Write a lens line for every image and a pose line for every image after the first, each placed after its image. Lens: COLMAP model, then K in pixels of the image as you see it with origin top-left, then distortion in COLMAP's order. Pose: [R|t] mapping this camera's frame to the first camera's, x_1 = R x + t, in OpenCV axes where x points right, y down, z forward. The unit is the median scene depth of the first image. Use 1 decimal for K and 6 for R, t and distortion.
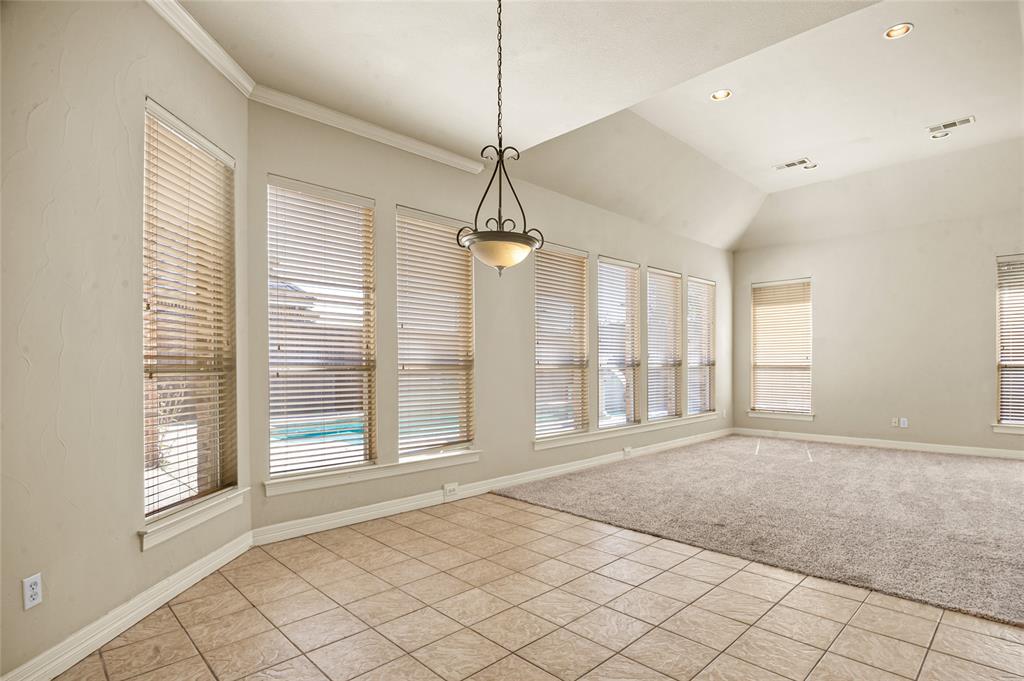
lens RADIAL K [[509.2, 0, 530.0], [0, 509.2, 376.7], [0, 0, 1]] dist [-0.001594, -0.016398]
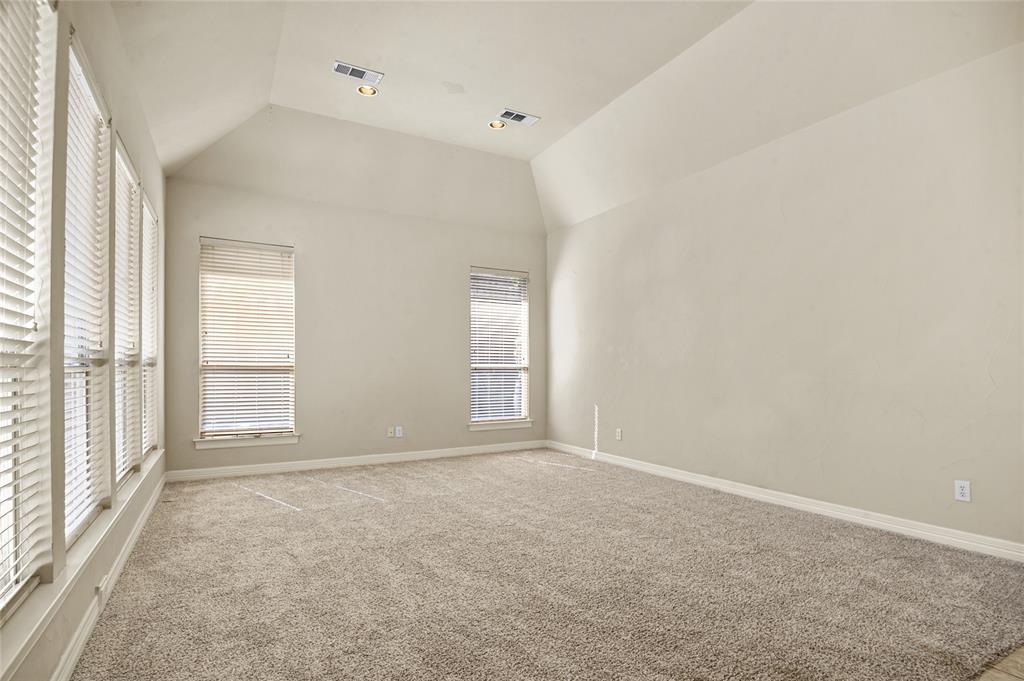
lens RADIAL K [[509.2, 0, 530.0], [0, 509.2, 376.7], [0, 0, 1]] dist [-0.001594, -0.016398]
pose [[0.235634, -0.007335, 0.971814, -0.071046], [0.016497, 0.999858, 0.003547, -0.004873], [-0.971702, 0.015197, 0.235721, 0.505527]]
